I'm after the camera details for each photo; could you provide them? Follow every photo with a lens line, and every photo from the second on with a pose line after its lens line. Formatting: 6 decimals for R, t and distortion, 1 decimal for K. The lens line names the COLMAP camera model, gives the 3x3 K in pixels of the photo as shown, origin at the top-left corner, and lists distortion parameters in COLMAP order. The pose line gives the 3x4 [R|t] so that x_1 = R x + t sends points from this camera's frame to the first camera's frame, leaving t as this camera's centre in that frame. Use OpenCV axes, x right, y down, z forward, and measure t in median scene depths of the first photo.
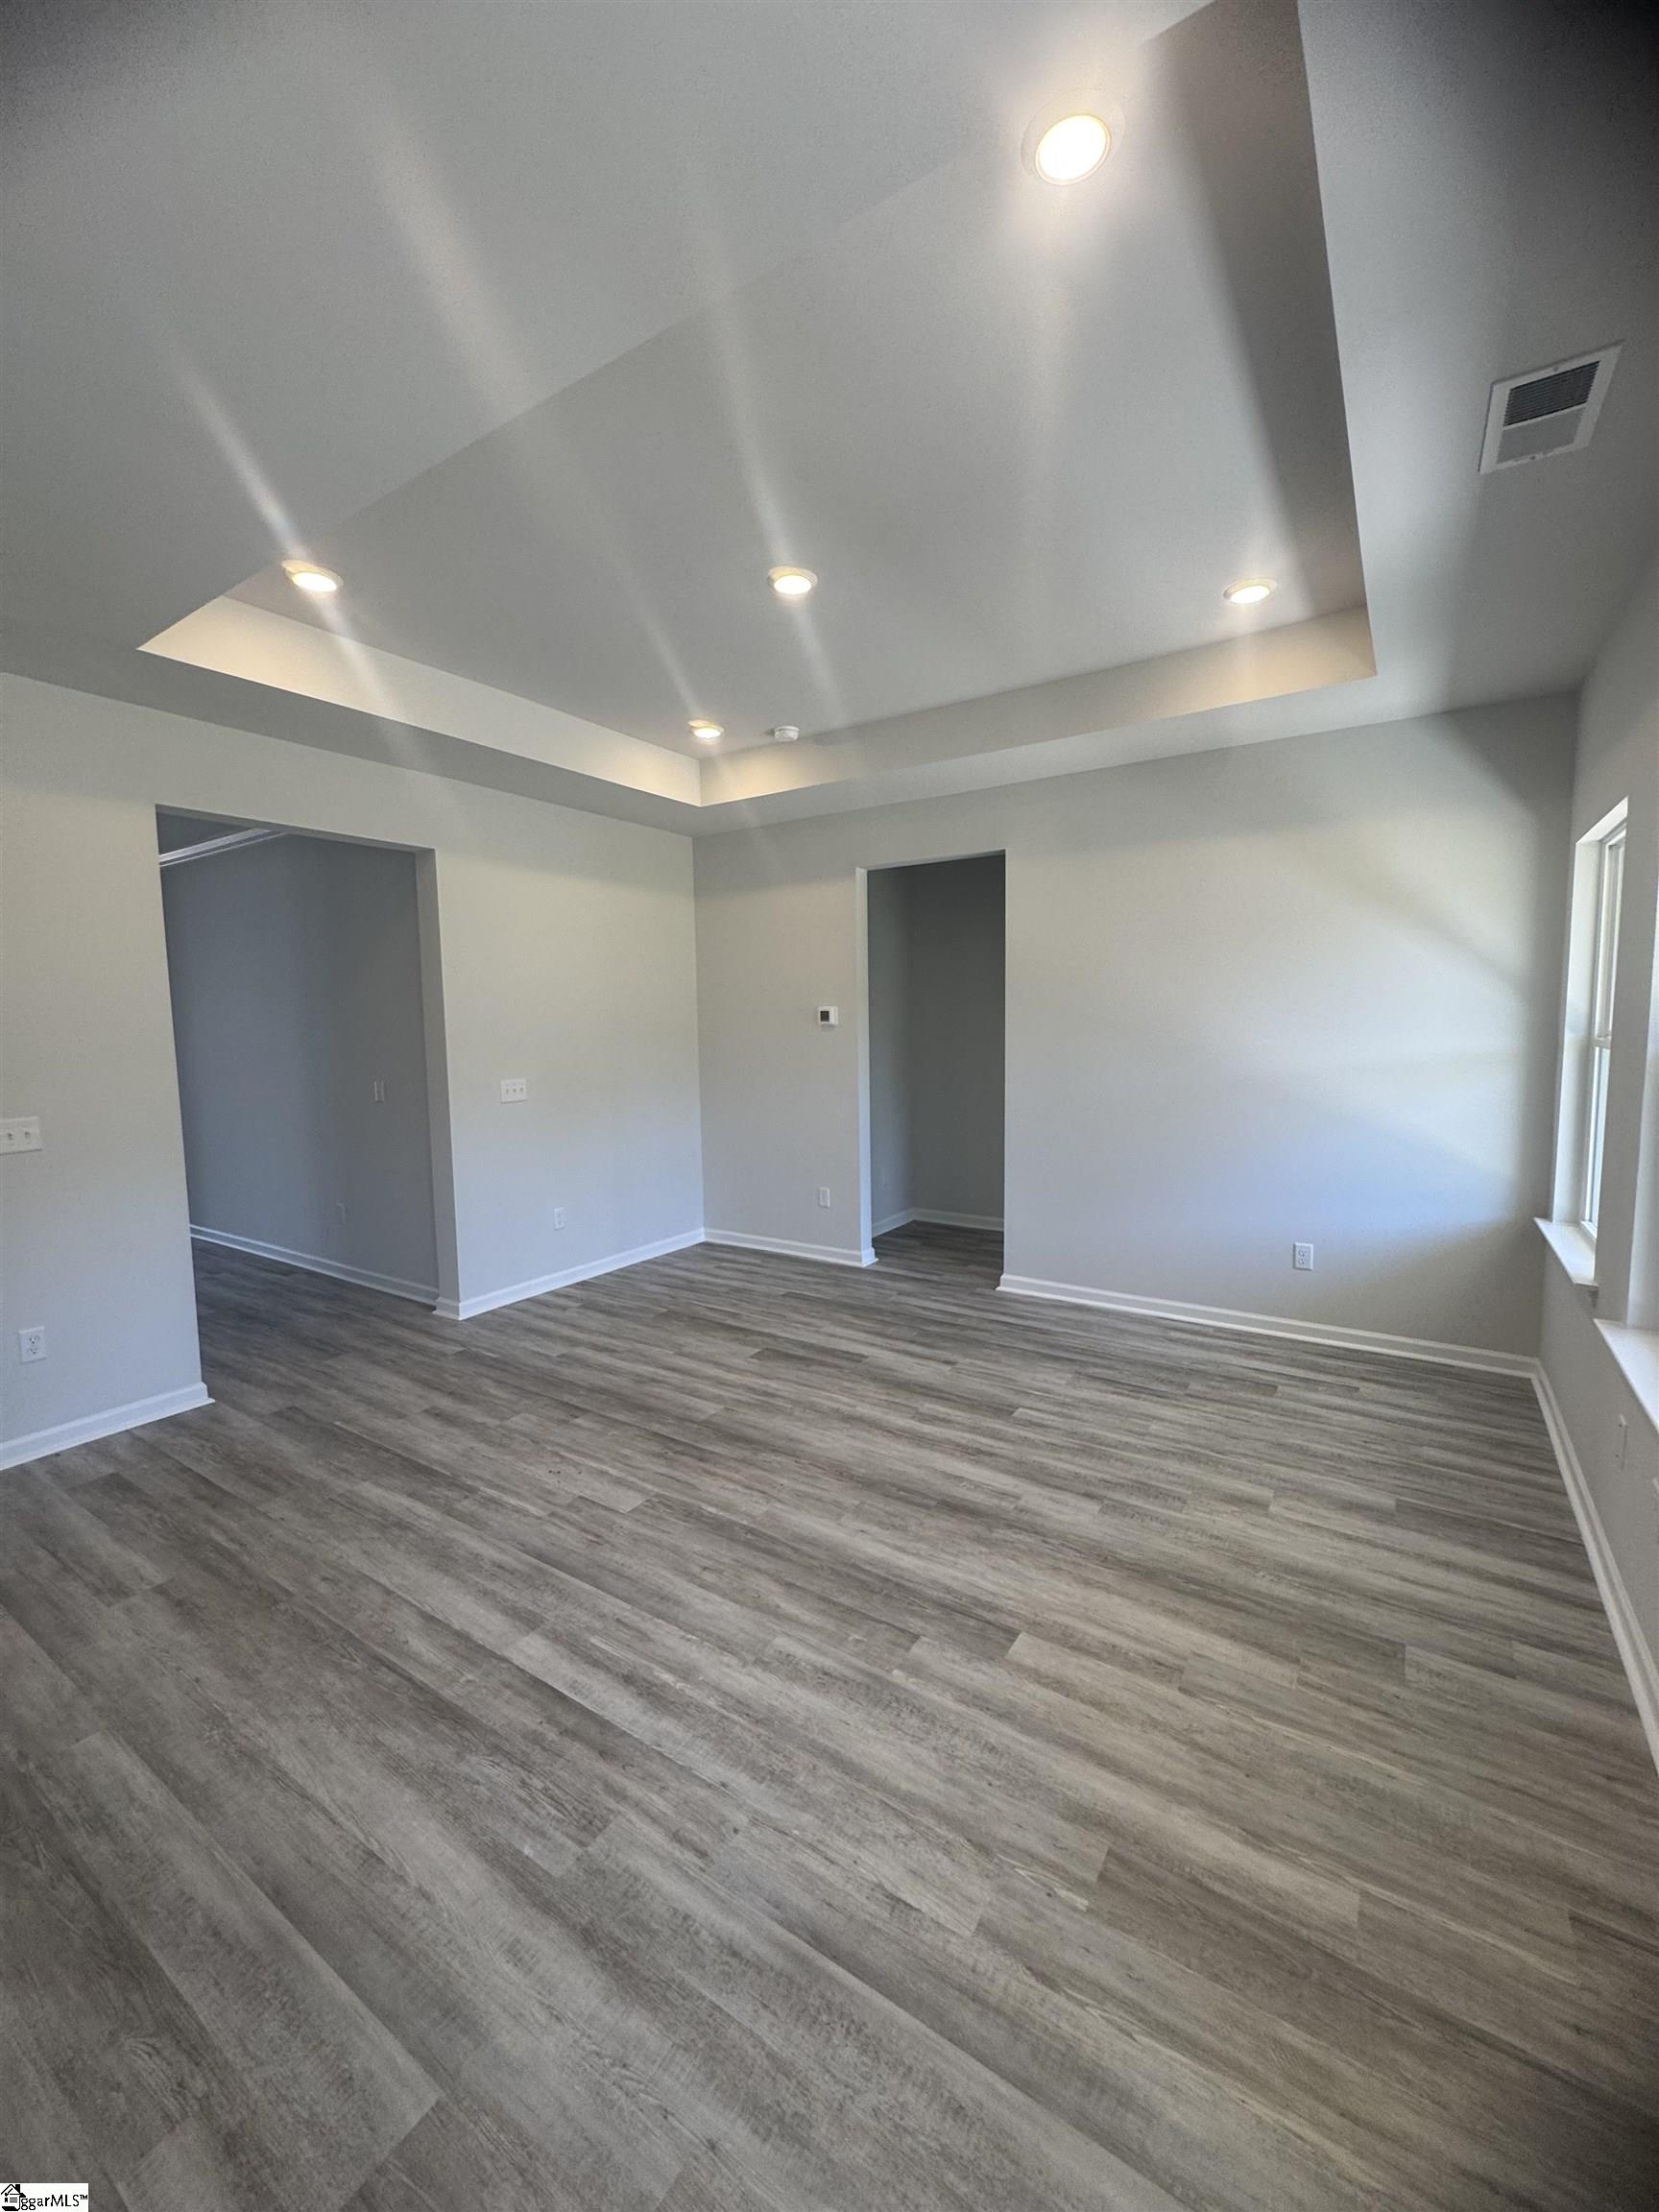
lens RADIAL K [[870.1, 0, 829.5], [0, 870.1, 1106.0], [0, 0, 1]] dist [-0.009789, 0.000300]
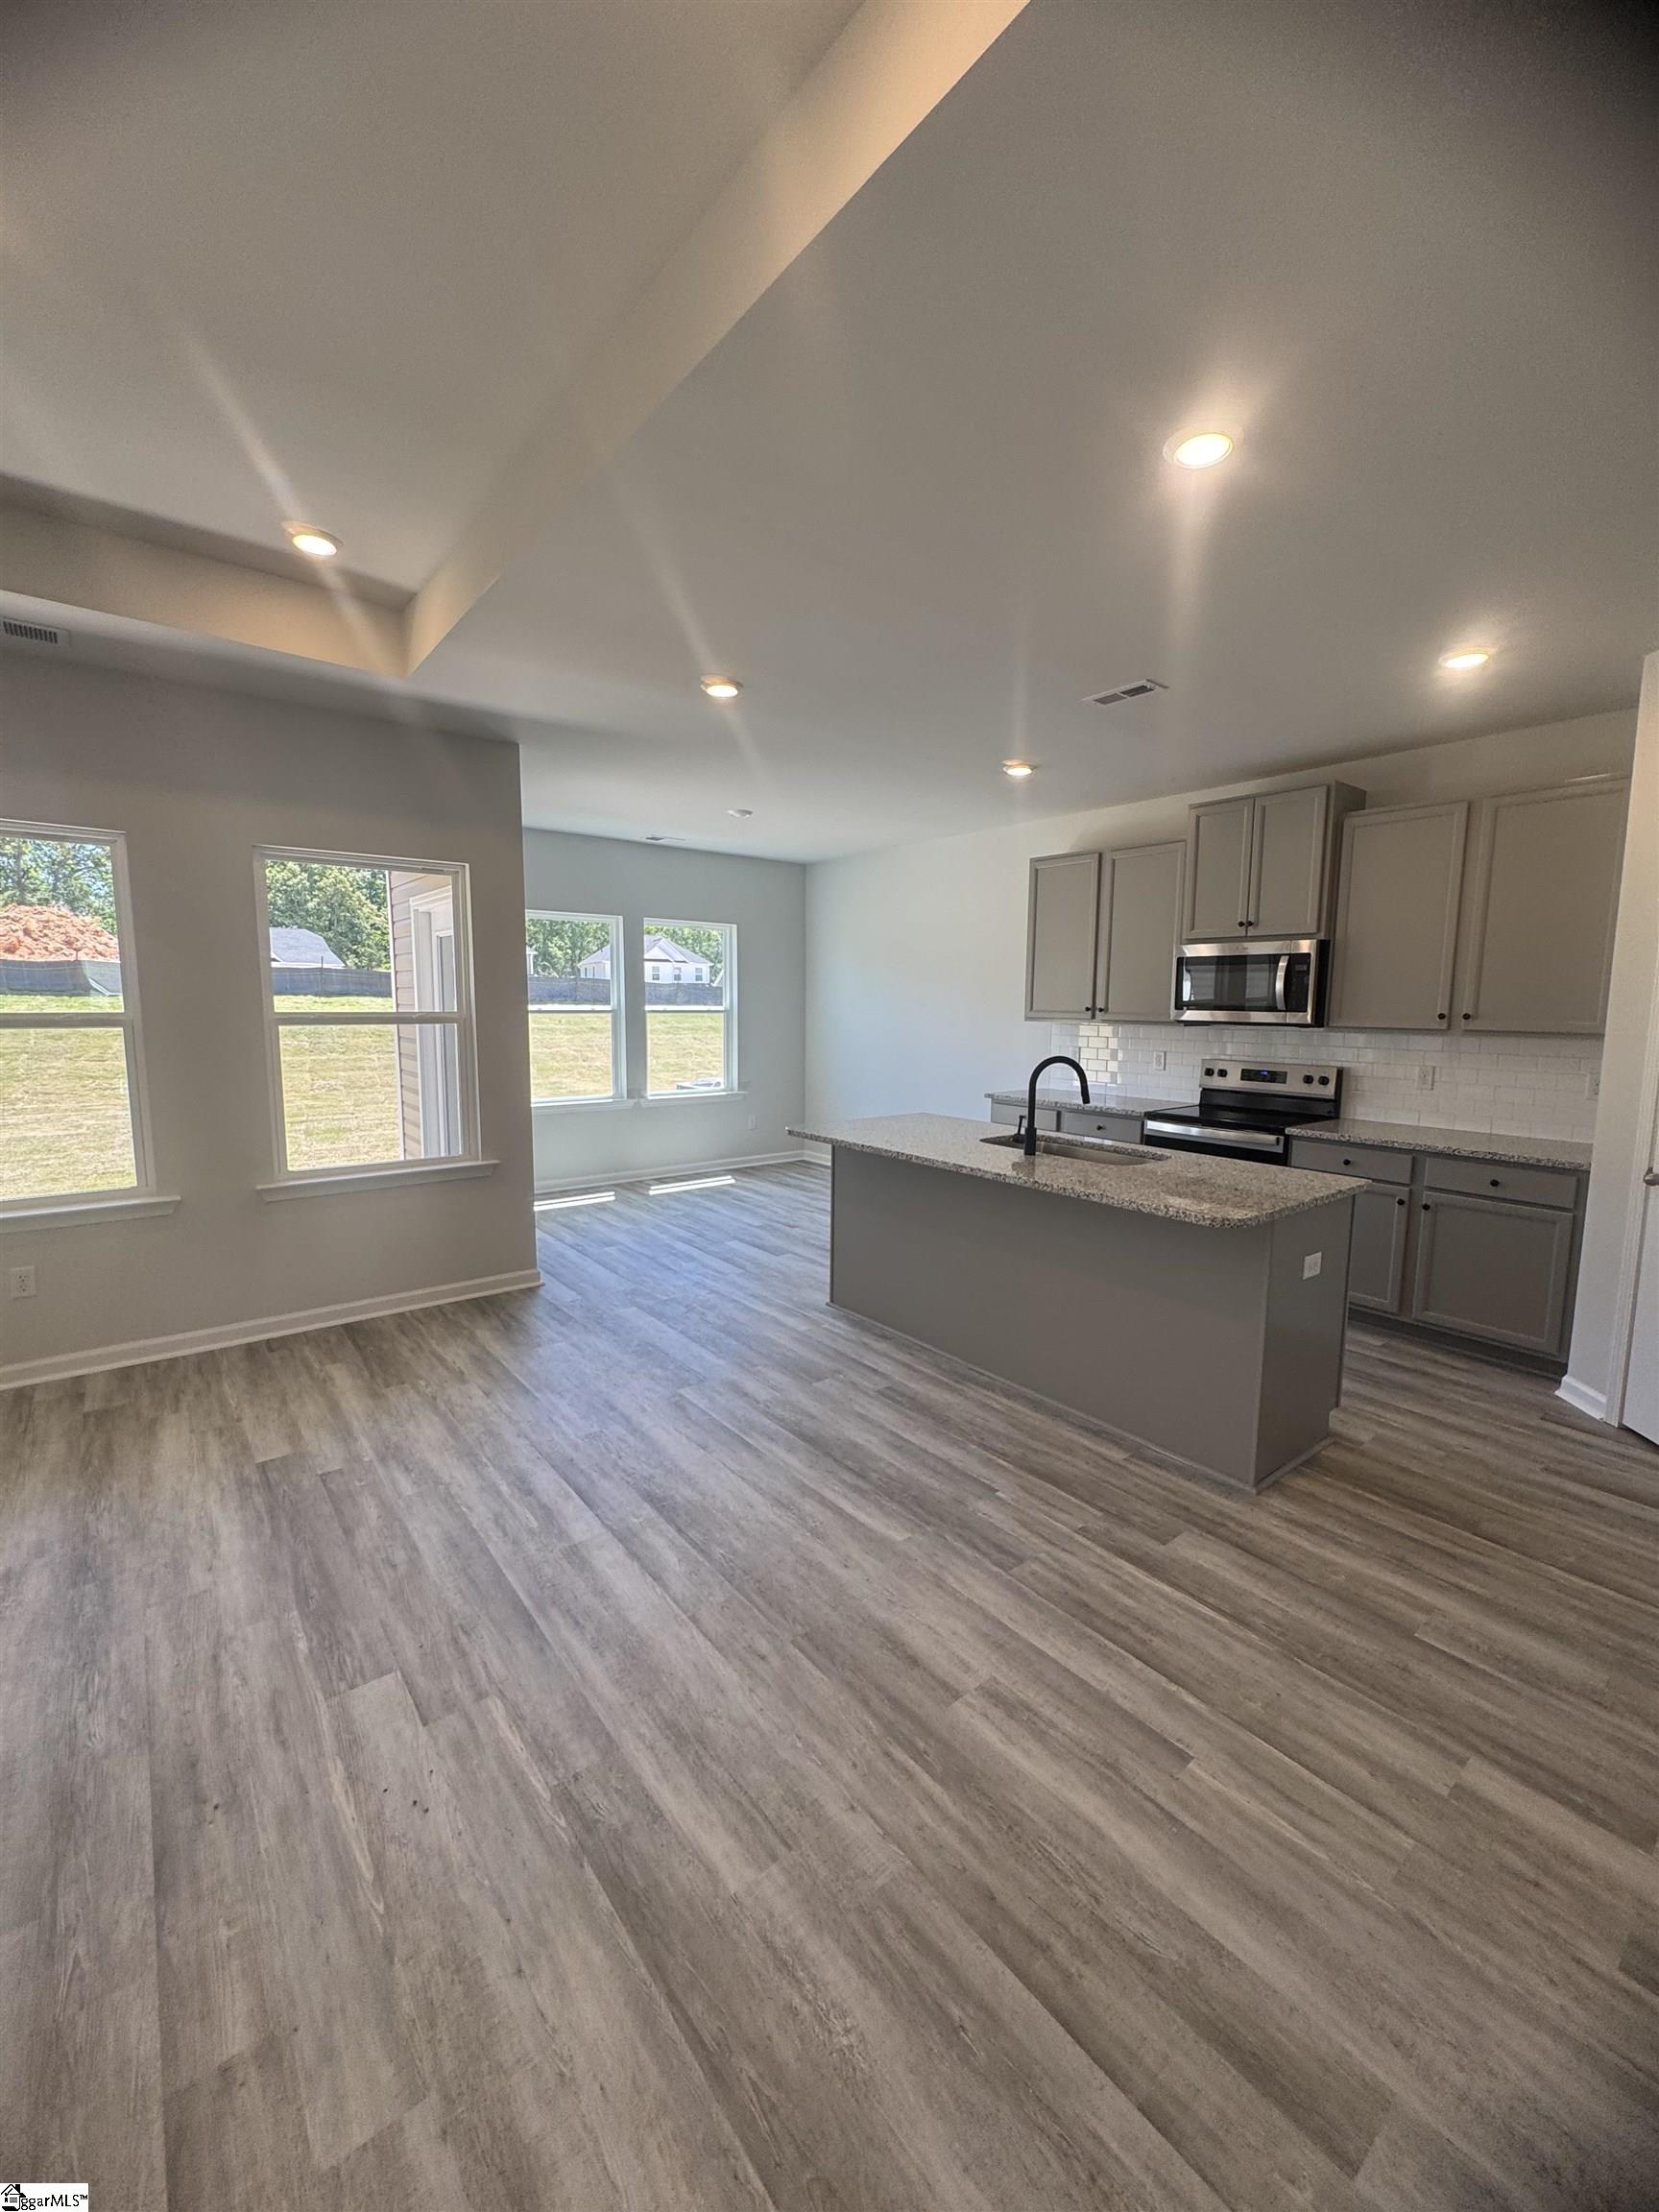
lens RADIAL K [[890.3, 0, 829.5], [0, 890.3, 1106.0], [0, 0, 1]] dist [-0.010826, -0.000069]
pose [[-0.949239, -0.034521, 0.312655, -1.013020], [0.032271, 0.978027, 0.205964, -0.167699], [-0.312895, 0.205599, -0.927268, 1.886496]]
